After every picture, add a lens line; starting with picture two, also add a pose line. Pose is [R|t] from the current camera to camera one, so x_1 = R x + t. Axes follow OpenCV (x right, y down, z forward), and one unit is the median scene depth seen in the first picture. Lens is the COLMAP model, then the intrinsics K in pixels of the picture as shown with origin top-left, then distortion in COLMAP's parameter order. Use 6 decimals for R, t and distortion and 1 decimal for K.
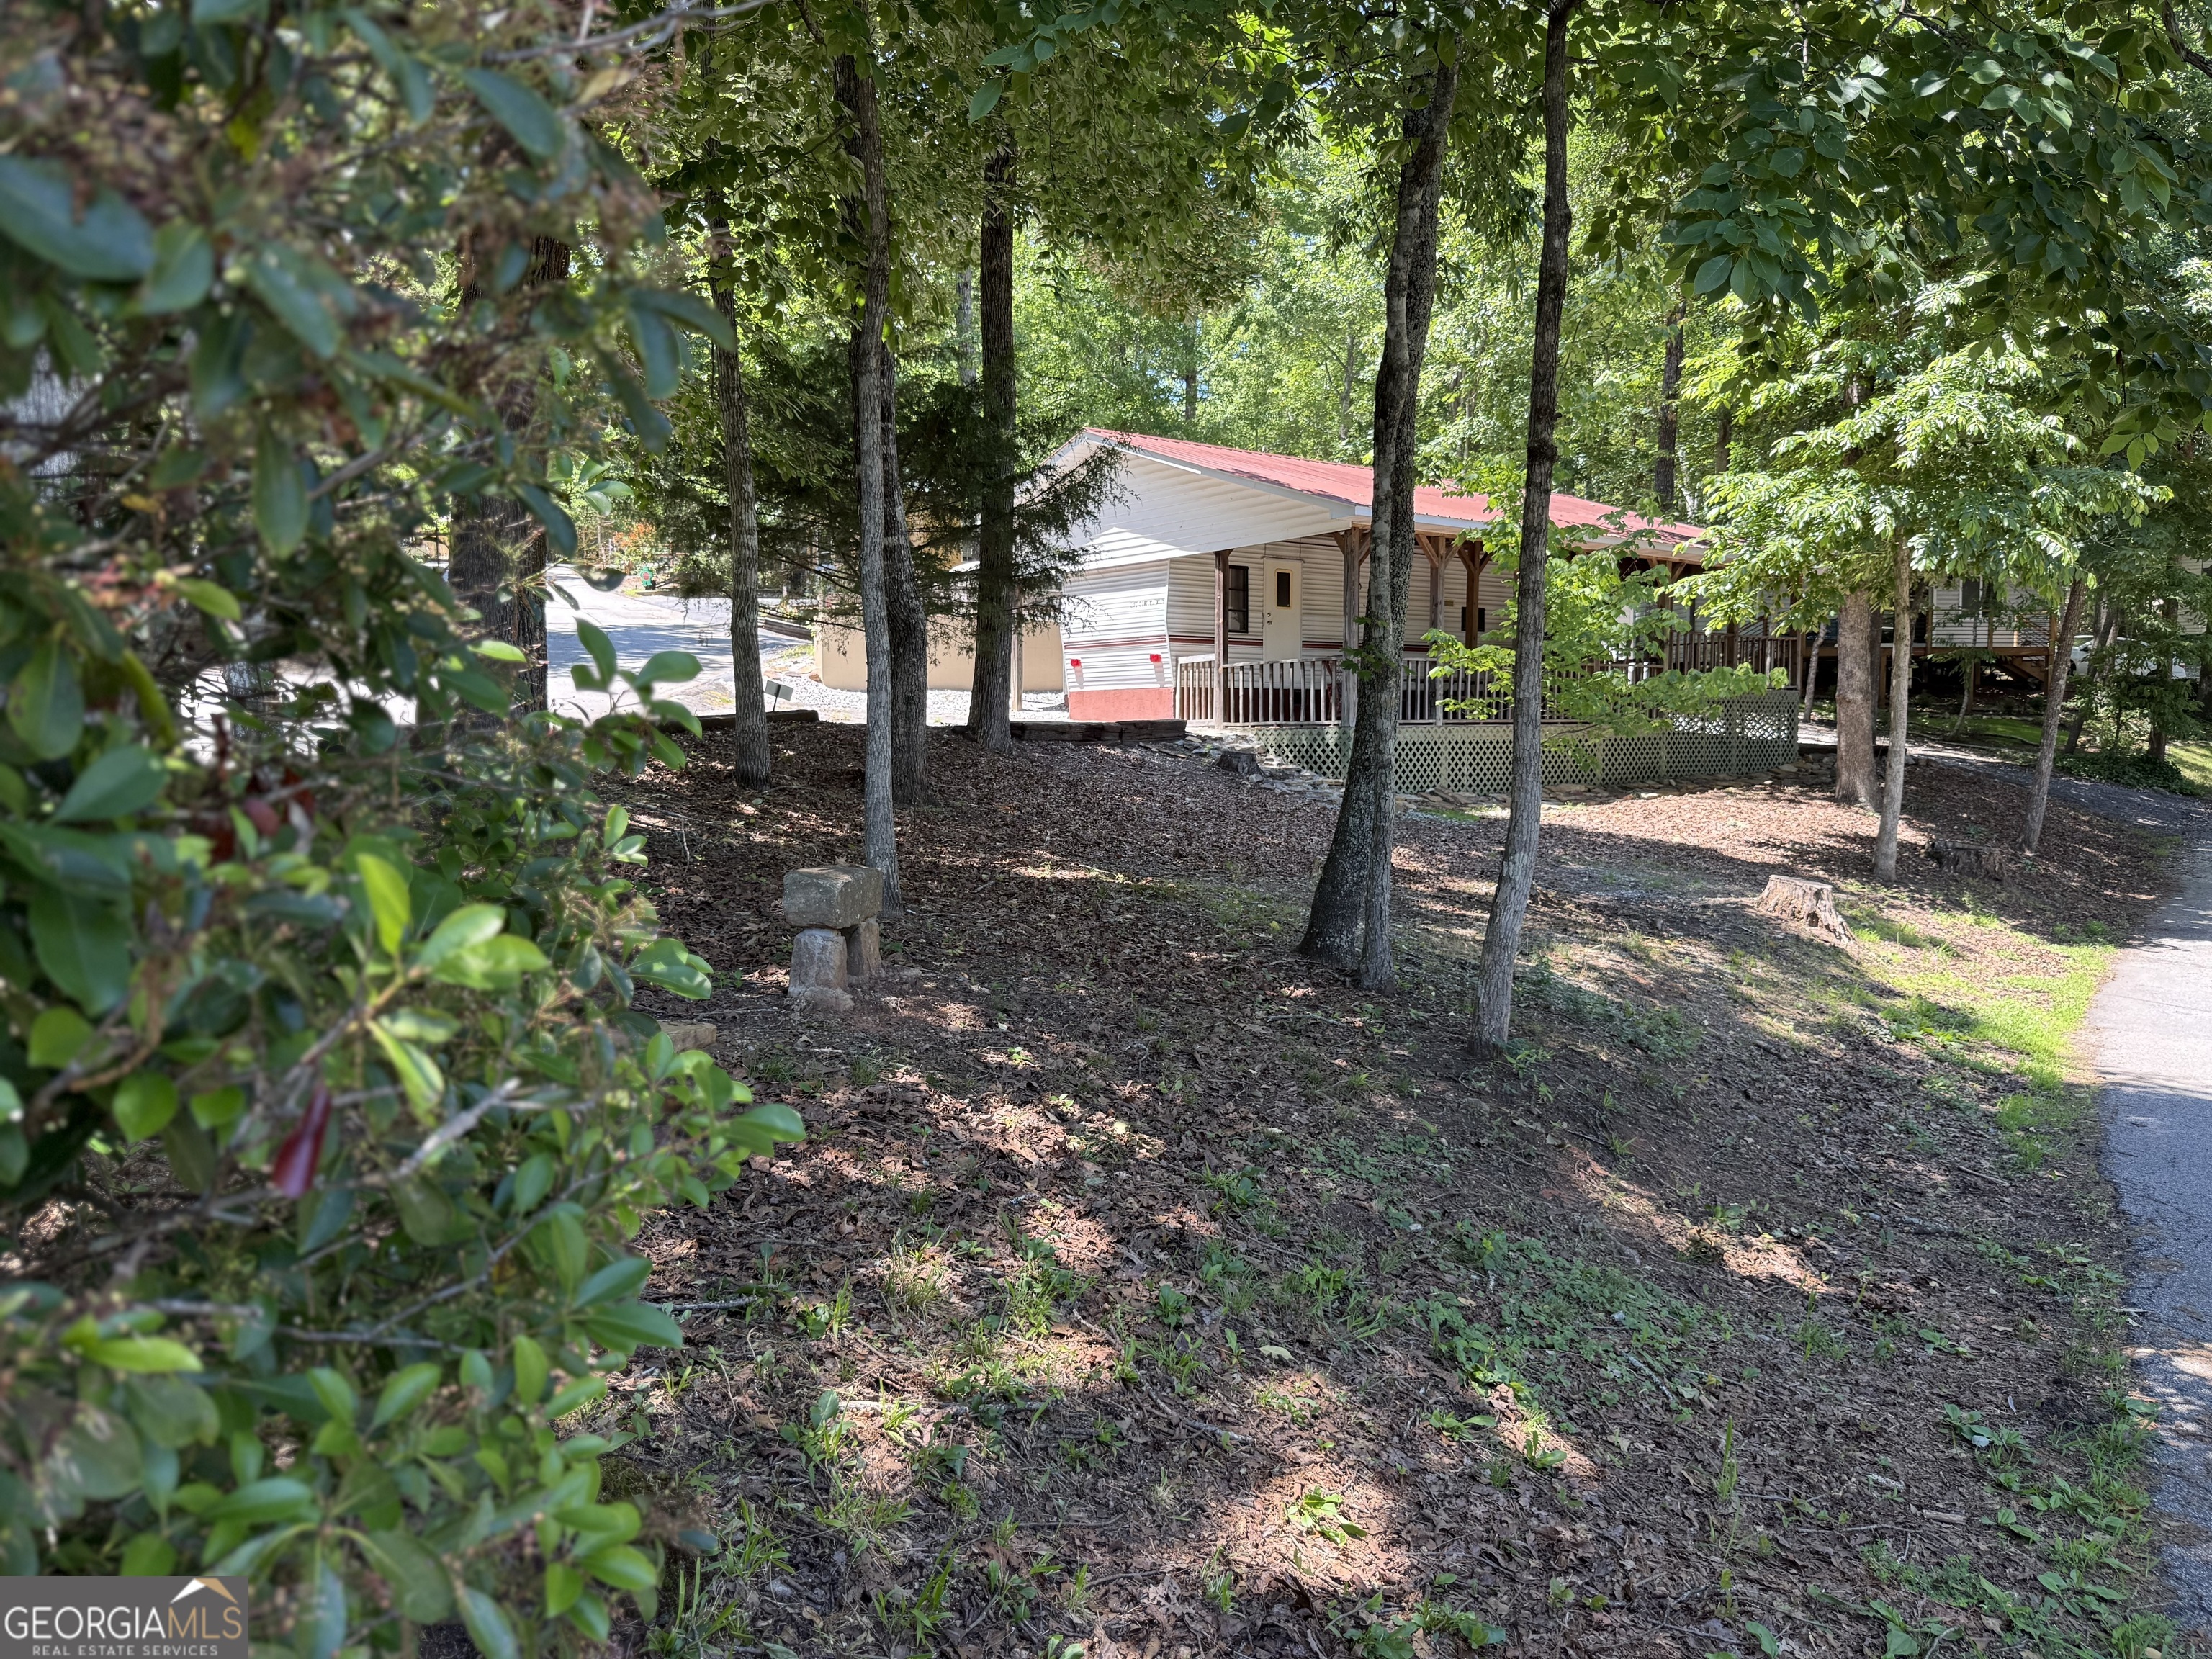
lens RADIAL K [[1563.7, 0, 1110.2], [0, 1563.7, 851.9], [0, 0, 1]] dist [0.157175, -0.208859]
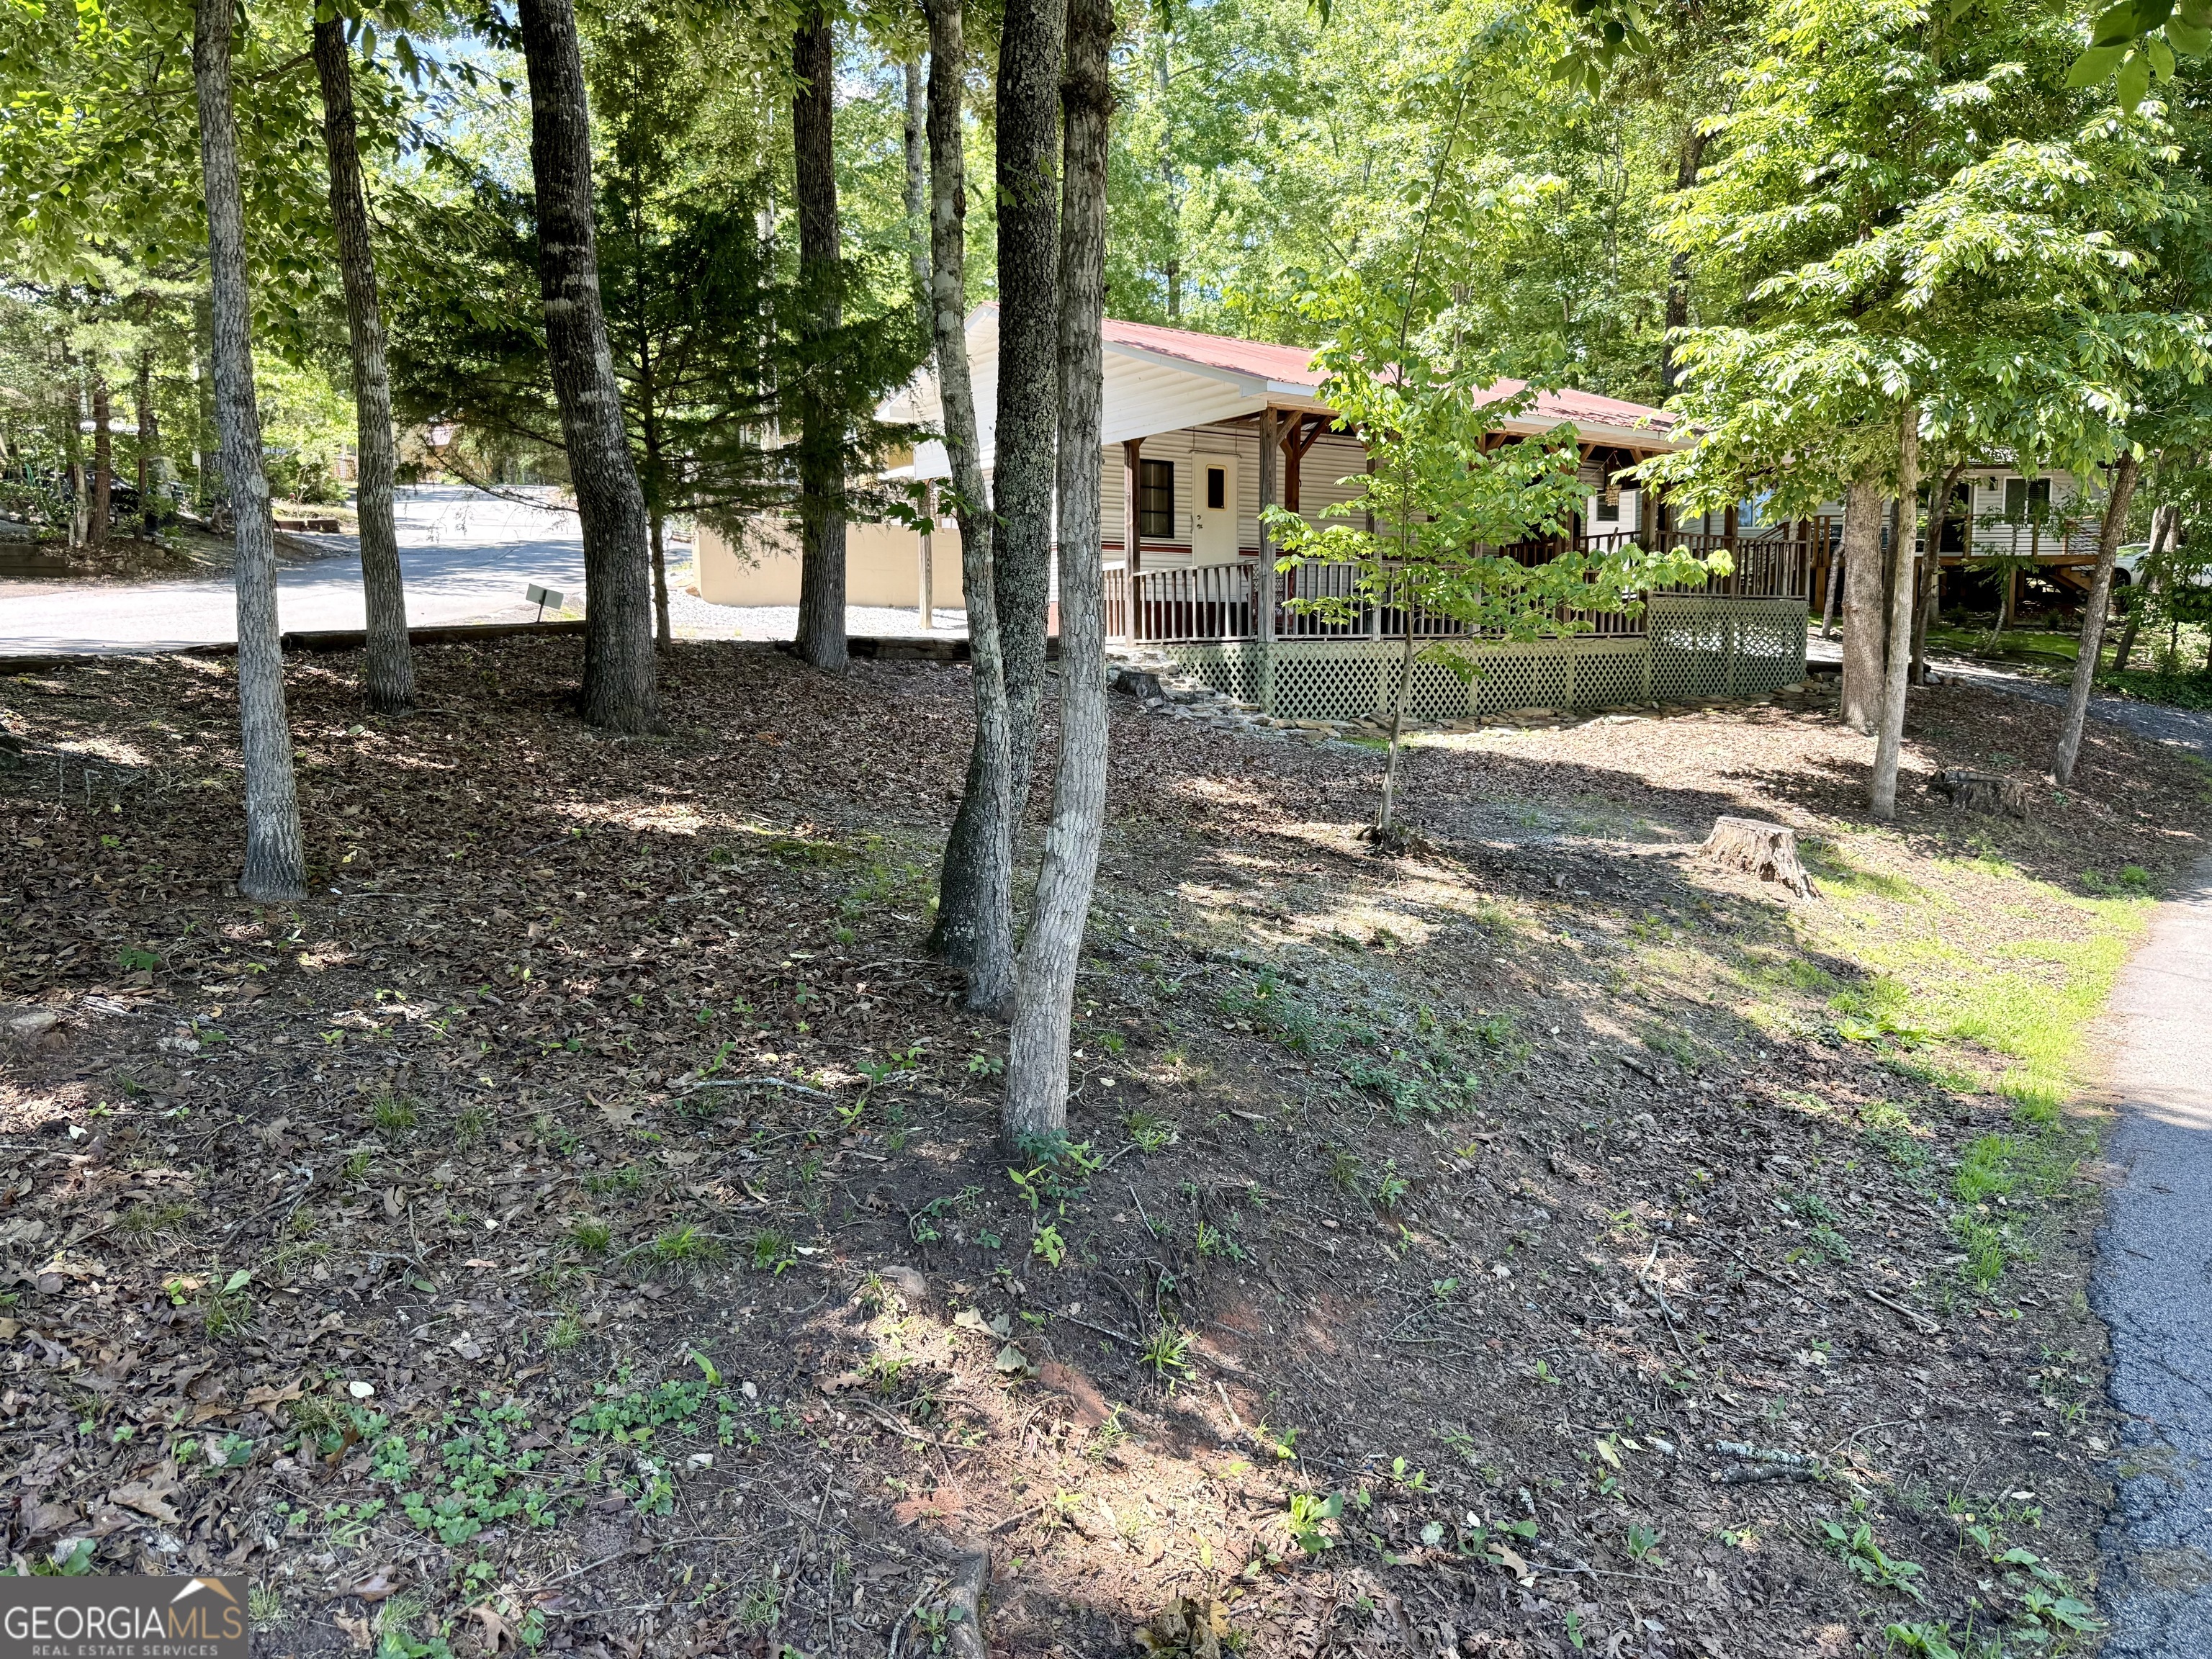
lens RADIAL K [[1537.7, 0, 1090.6], [0, 1537.7, 869.7], [0, 0, 1]] dist [0.147016, -0.177367]
pose [[0.999208, -0.000095, -0.039779, 0.092518], [0.002379, 0.998349, 0.057386, -0.003475], [0.039708, -0.057435, 0.997559, 0.140648]]
